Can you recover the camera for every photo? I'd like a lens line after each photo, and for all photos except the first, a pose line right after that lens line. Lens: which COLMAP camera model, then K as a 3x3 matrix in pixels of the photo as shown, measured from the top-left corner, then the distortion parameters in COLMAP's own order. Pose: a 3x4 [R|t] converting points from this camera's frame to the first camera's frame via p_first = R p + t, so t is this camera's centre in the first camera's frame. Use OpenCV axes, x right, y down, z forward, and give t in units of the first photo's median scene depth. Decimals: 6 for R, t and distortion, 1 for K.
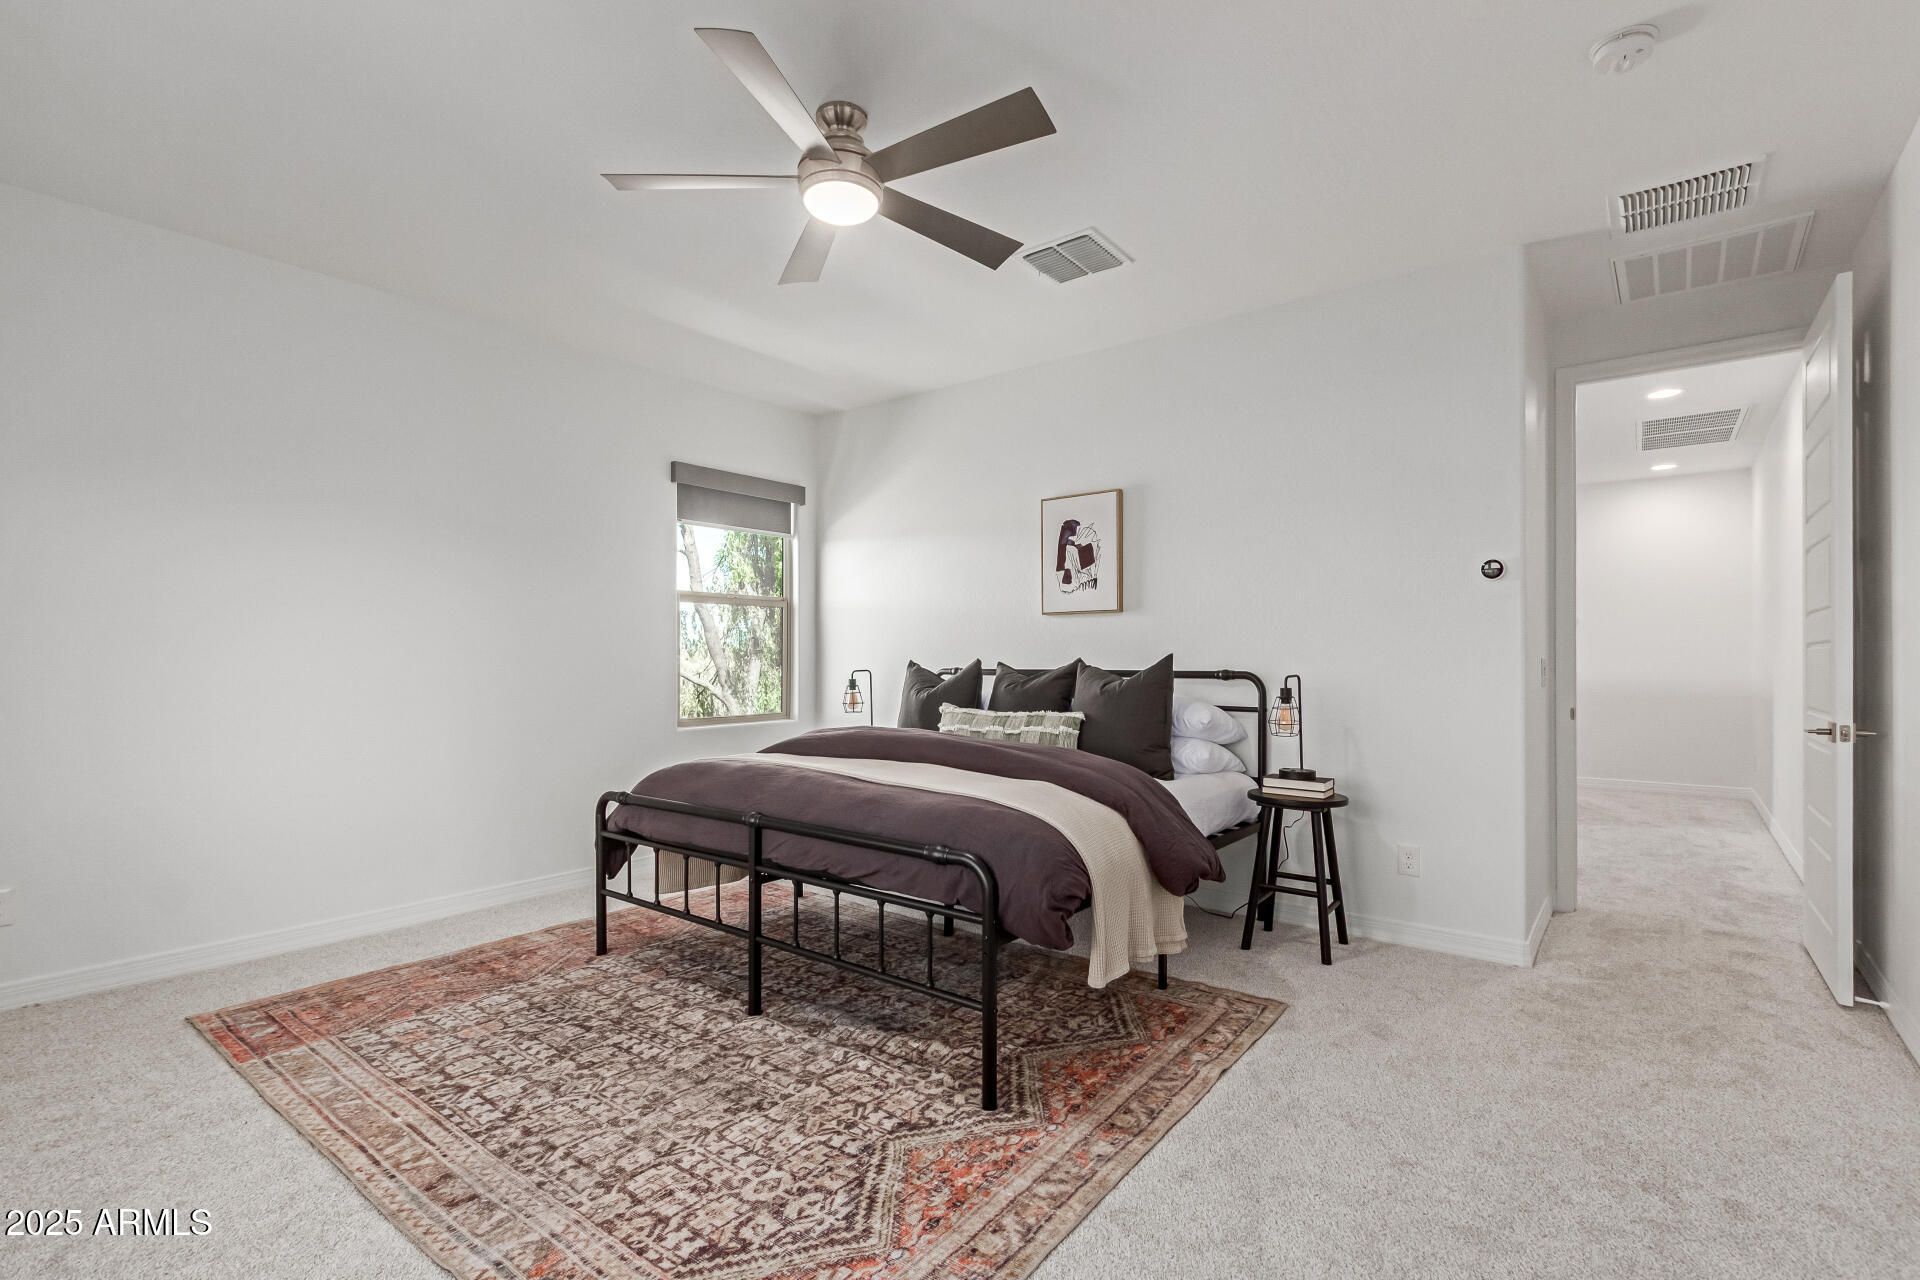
lens RADIAL K [[896.2, 0, 960.5], [0, 896.2, 655.1], [0, 0, 1]] dist [0.000869, -0.000176]
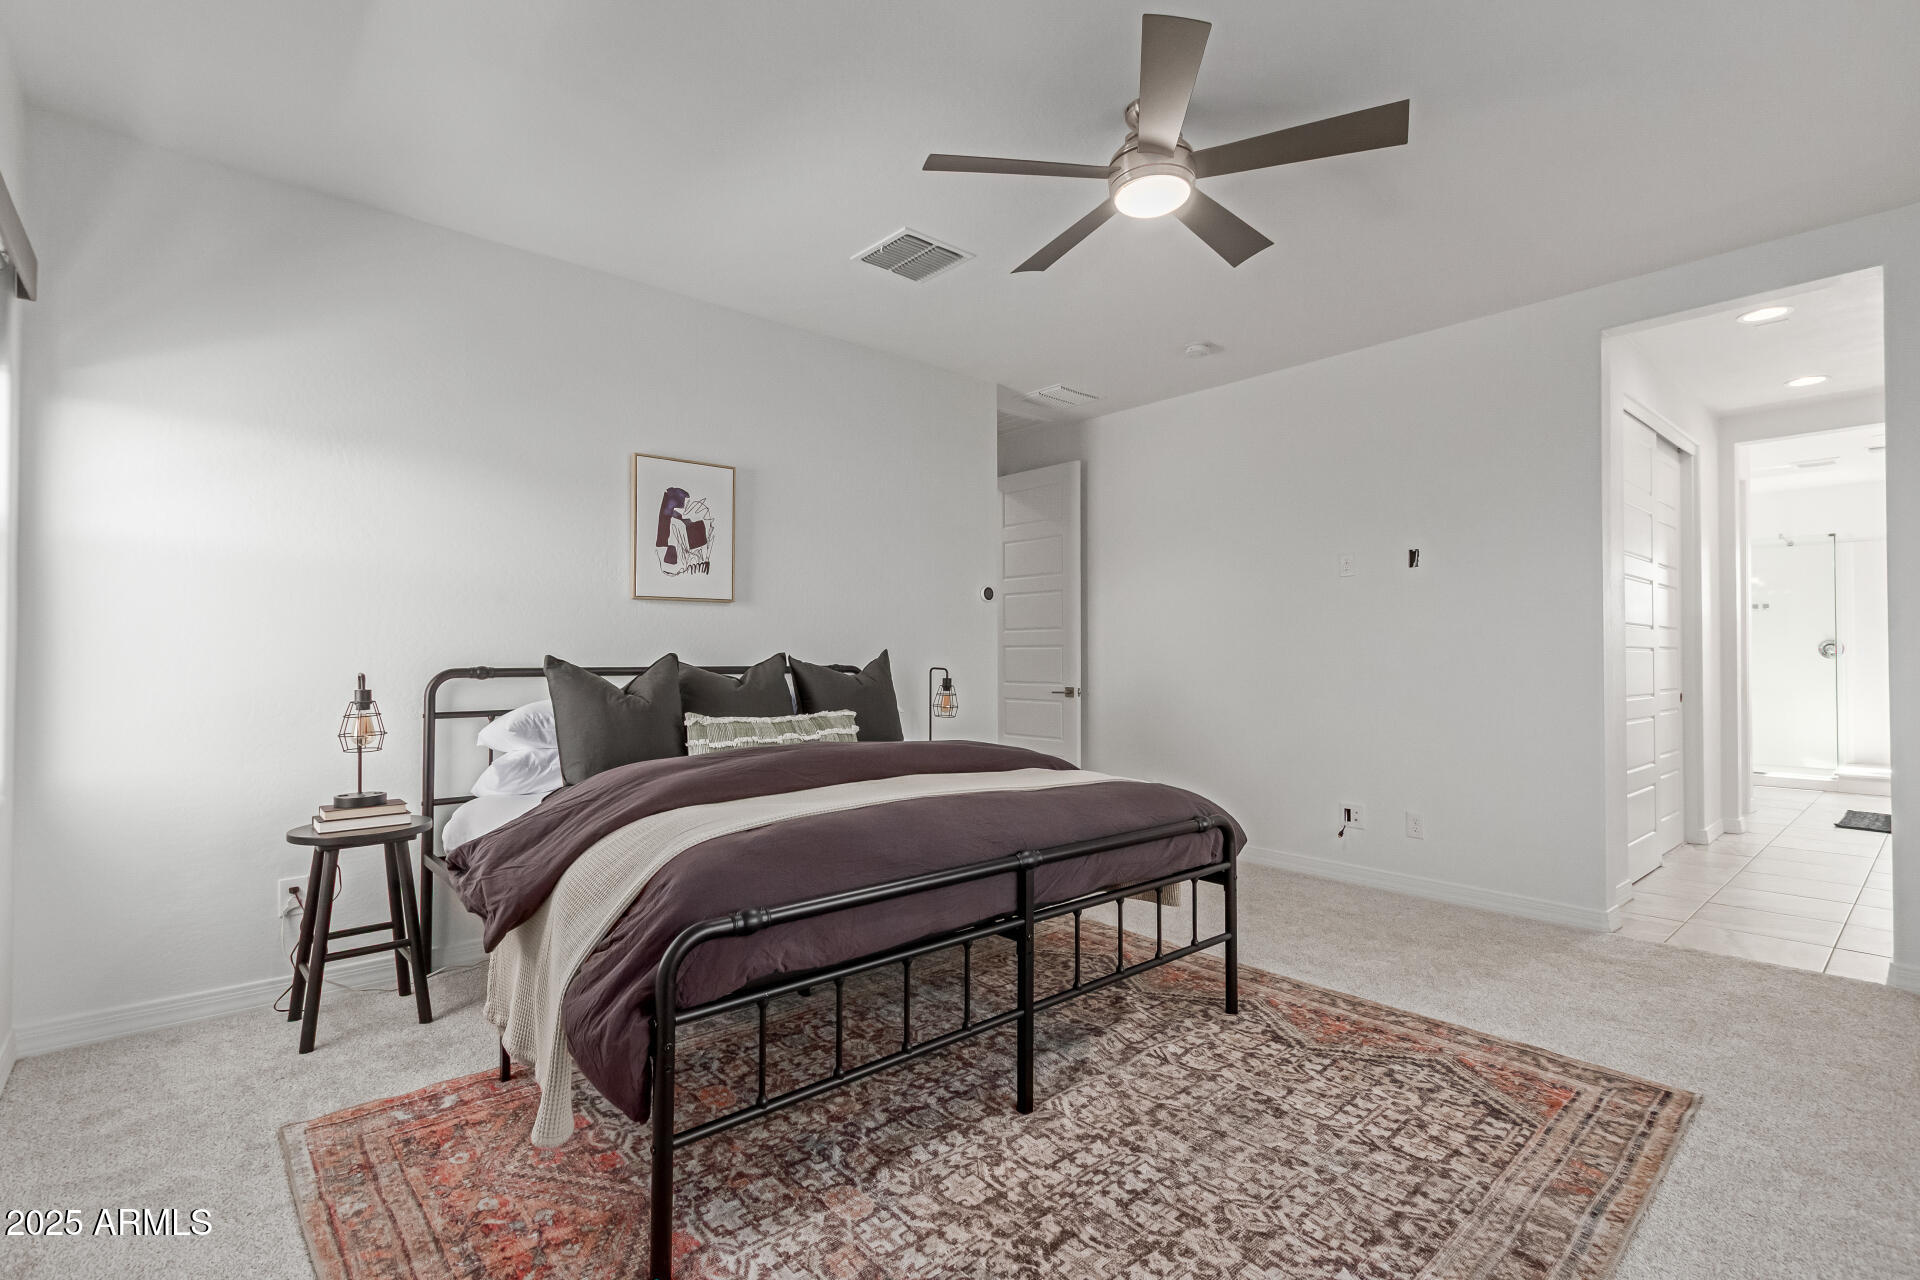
lens RADIAL K [[896.2, 0, 962.8], [0, 896.2, 634.5], [0, 0, 1]] dist [0.000869, -0.000176]
pose [[0.173493, 0.020678, 0.984618, -1.020914], [-0.004688, 0.999786, -0.020171, 0.002743], [-0.984824, -0.001116, 0.173553, 0.923586]]
